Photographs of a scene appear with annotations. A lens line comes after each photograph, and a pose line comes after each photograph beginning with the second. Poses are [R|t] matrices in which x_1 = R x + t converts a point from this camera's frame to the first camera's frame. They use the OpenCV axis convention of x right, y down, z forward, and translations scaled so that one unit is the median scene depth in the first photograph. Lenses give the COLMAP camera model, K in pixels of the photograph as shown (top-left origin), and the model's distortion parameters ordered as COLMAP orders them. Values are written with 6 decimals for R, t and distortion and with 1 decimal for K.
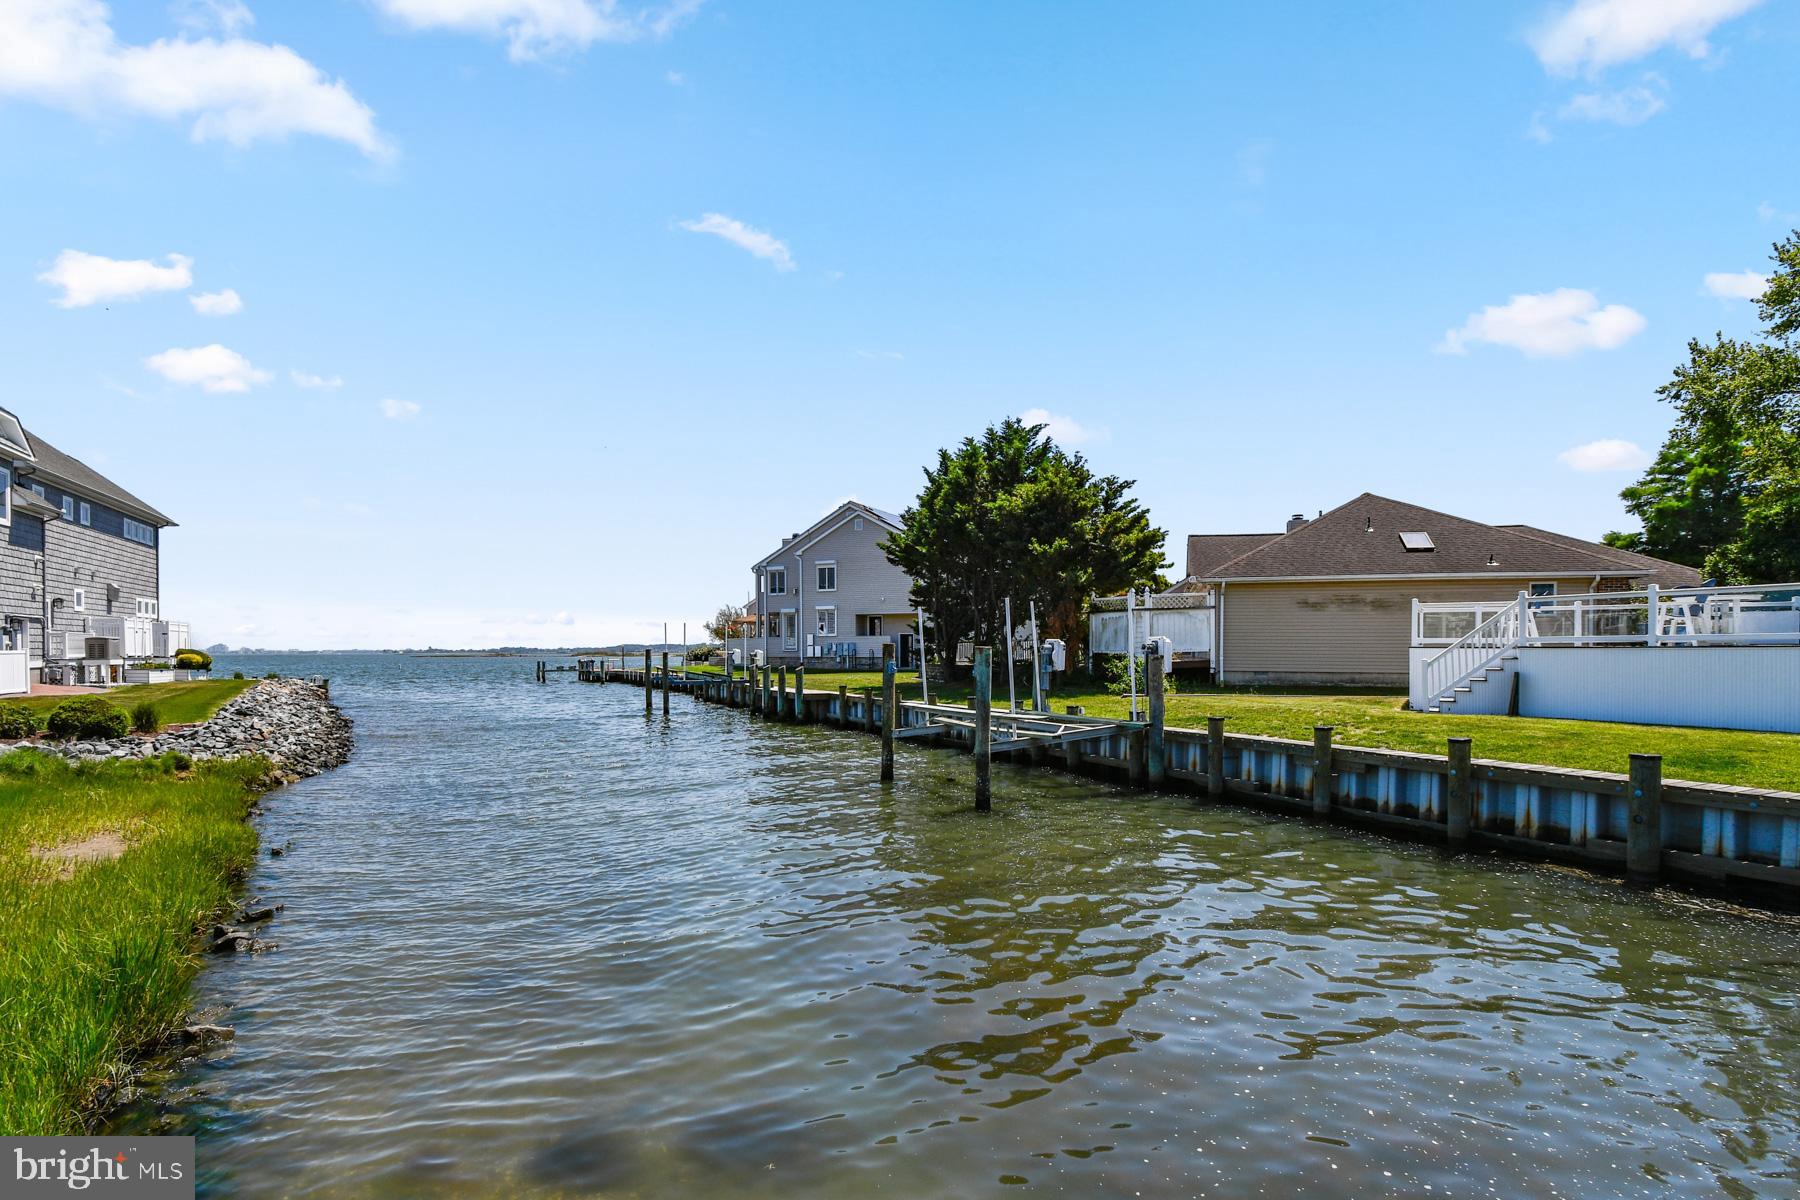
lens RADIAL K [[863.3, 0, 900.5], [0, 863.3, 656.5], [0, 0, 1]] dist [-0.000031, -0.000470]
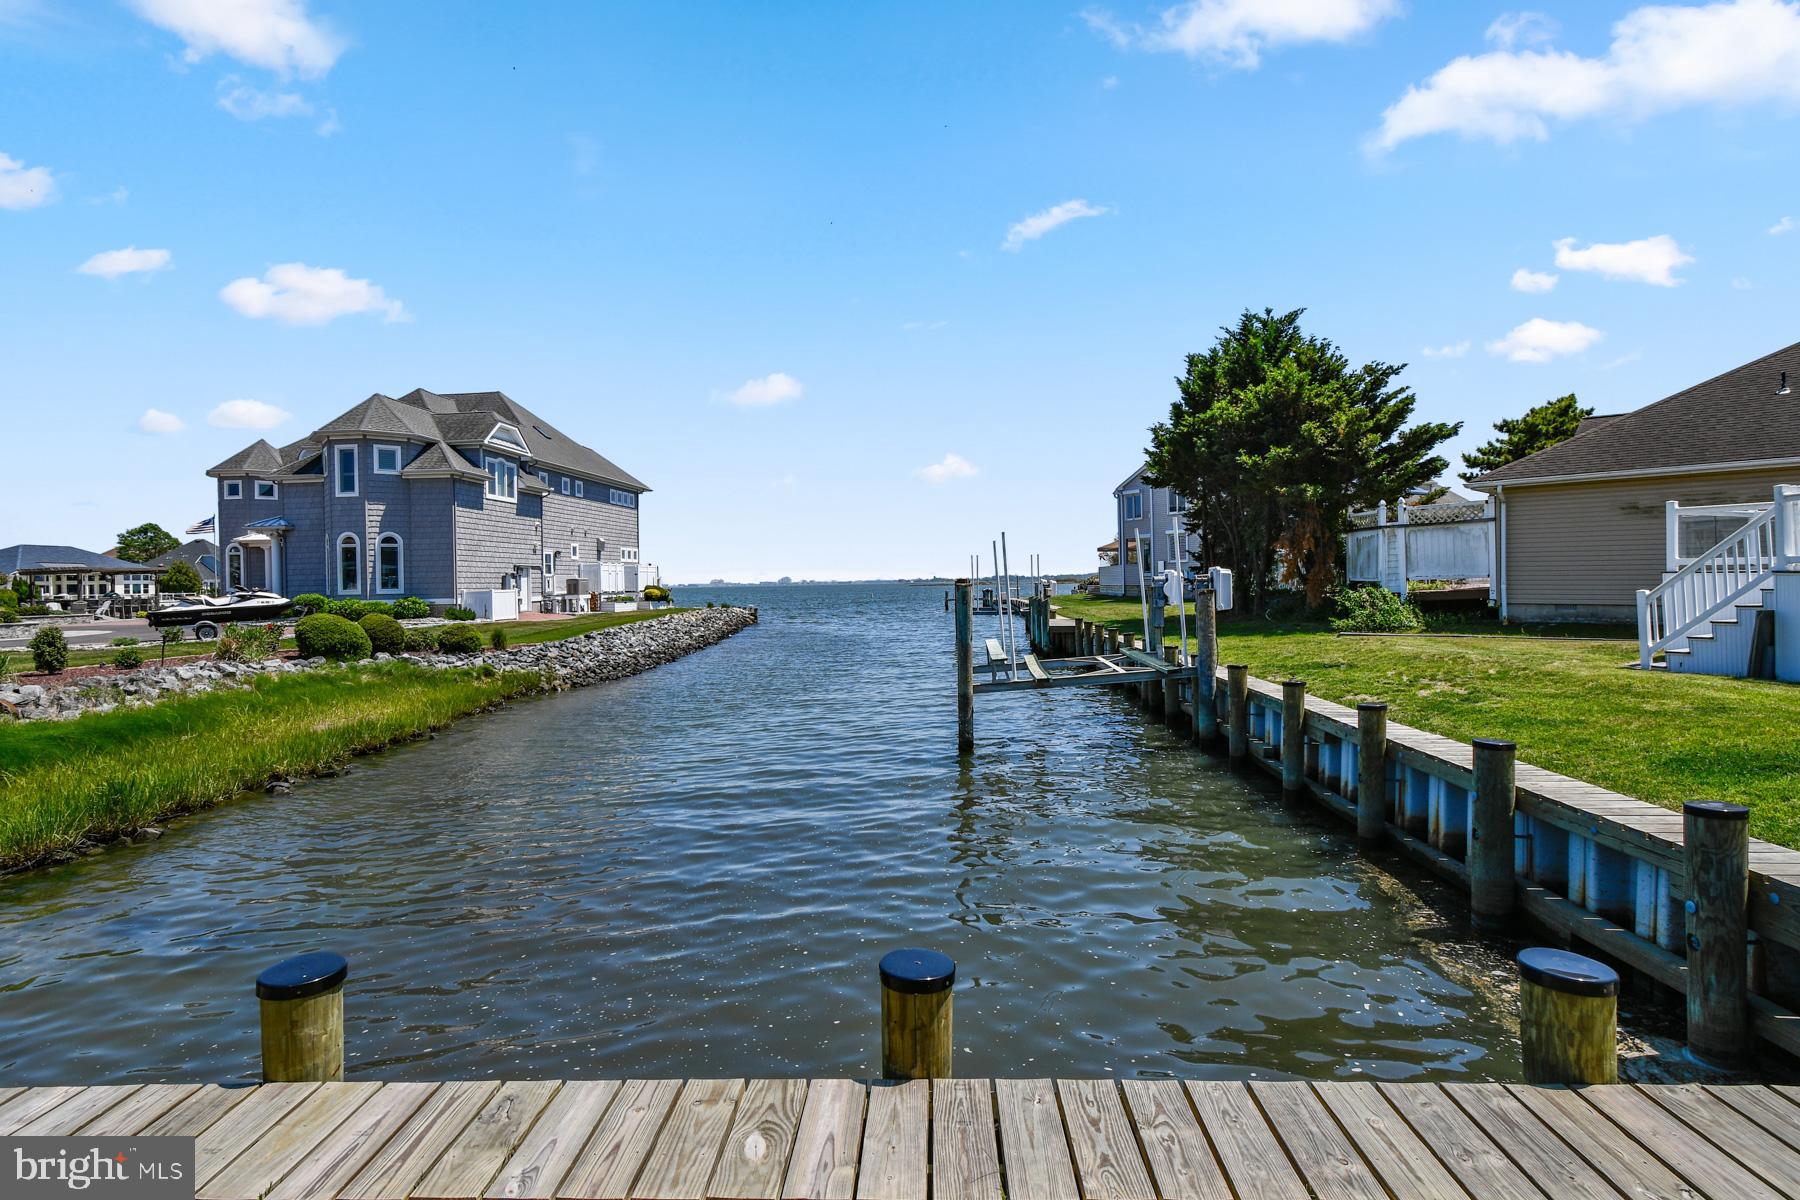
lens RADIAL K [[888.8, 0, 902.7], [0, 888.8, 578.2], [0, 0, 1]] dist [0.000854, -0.000084]
pose [[0.859235, -0.015658, -0.511342, 0.313027], [0.013286, 0.999877, -0.008292, -0.005323], [0.511409, 0.000331, 0.859337, 0.058988]]
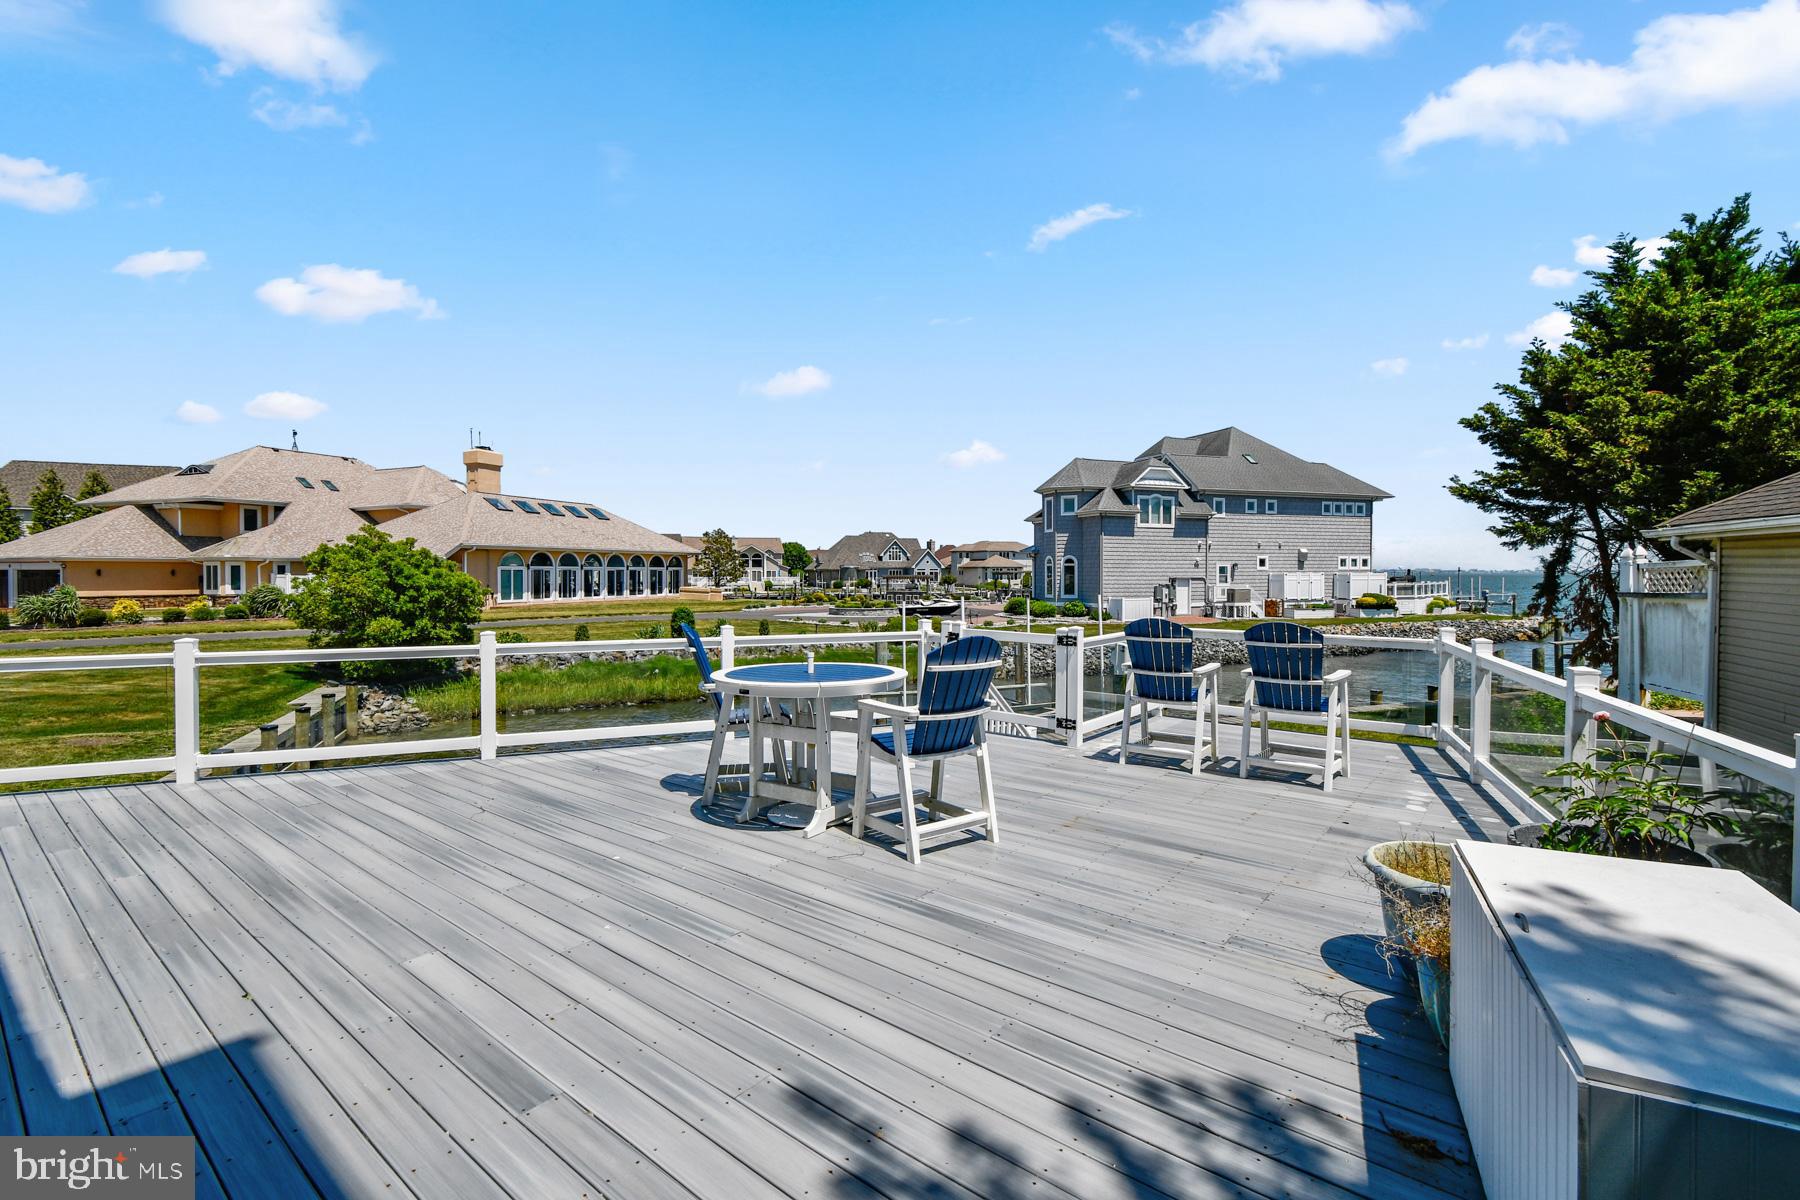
lens RADIAL K [[804.2, 0, 900.9], [0, 804.2, 581.8], [0, 0, 1]] dist [0.000631, -0.000503]
pose [[-0.098725, 0.014476, -0.995009, 0.779088], [-0.004698, 0.999876, 0.015013, -0.067954], [0.995104, 0.006157, -0.098645, 0.667124]]
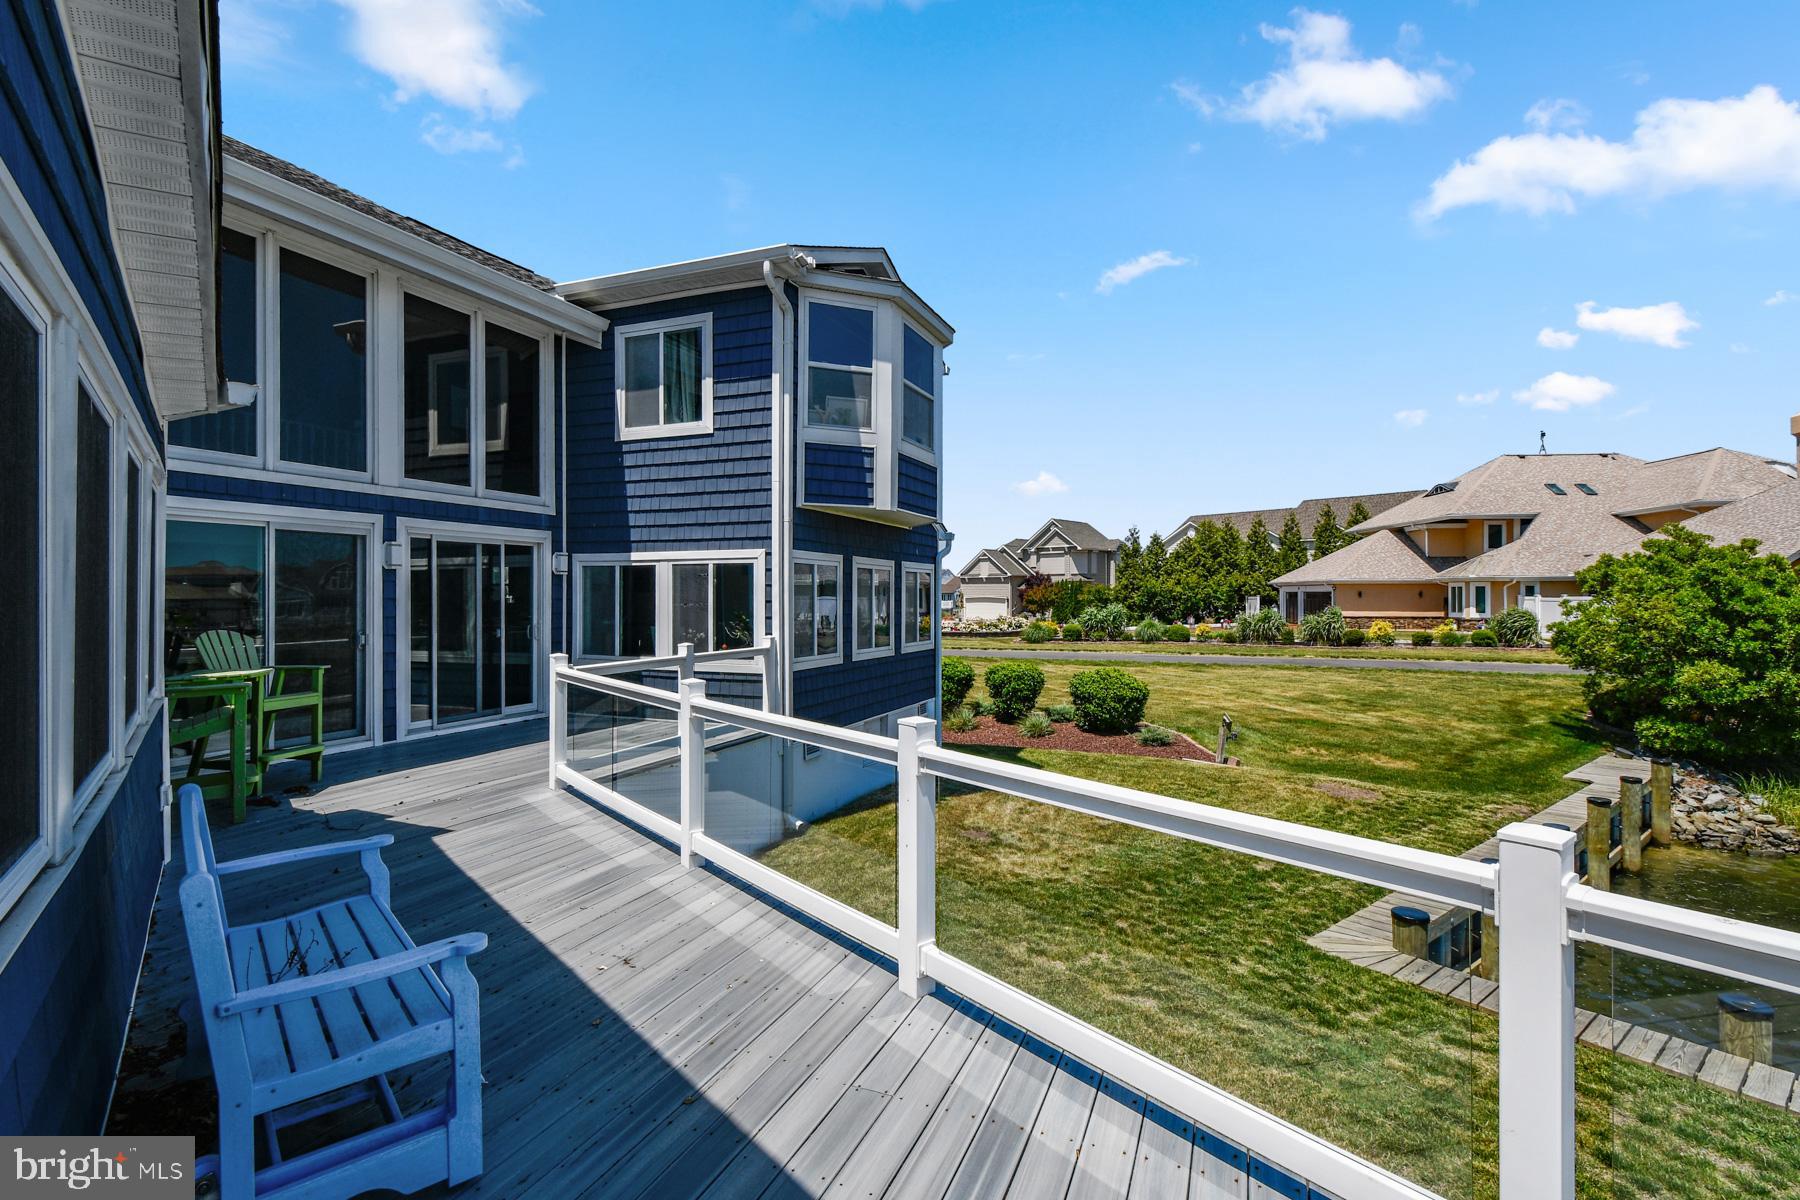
lens RADIAL K [[852.1, 0, 905.8], [0, 852.1, 598.1], [0, 0, 1]] dist [0.003464, -0.000368]
pose [[-0.980759, 0.003608, -0.195190, 0.630972], [0.001766, 0.999952, 0.009611, -0.065682], [0.195215, 0.009082, -0.980718, 0.494441]]
